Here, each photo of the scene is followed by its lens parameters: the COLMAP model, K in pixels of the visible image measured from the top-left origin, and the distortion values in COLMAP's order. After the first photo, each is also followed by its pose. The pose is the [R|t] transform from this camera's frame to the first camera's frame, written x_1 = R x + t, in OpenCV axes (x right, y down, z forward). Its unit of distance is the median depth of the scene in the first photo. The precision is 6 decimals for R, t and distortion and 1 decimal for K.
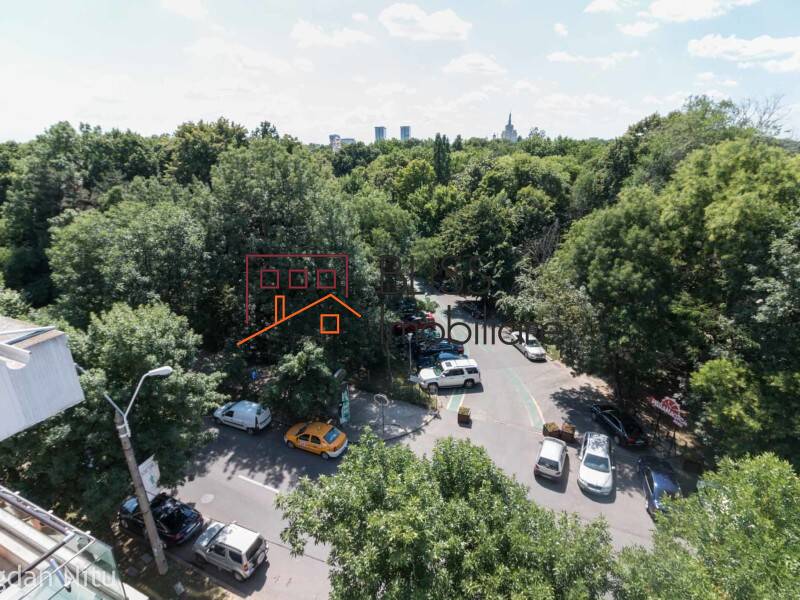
lens RADIAL K [[413.1, 0, 400.3], [0, 413.1, 299.9], [0, 0, 1]] dist [0.003456, -0.000345]
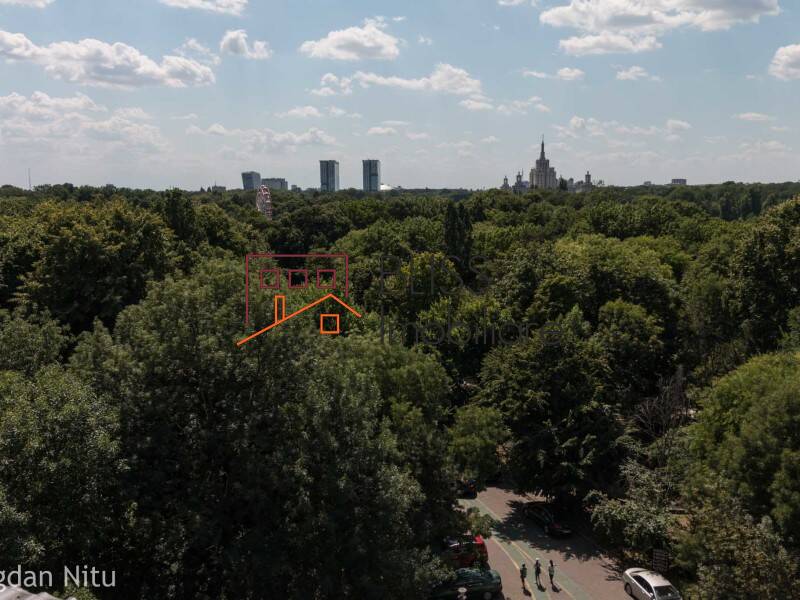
lens RADIAL K [[733.7, 0, 399.7], [0, 733.7, 300.0], [0, 0, 1]] dist [0.000492, 0.000000]
pose [[0.998722, -0.002113, 0.050502, -0.072605], [0.012542, 0.978239, -0.207103, -0.064244], [-0.048966, 0.207472, 0.977015, -0.040289]]
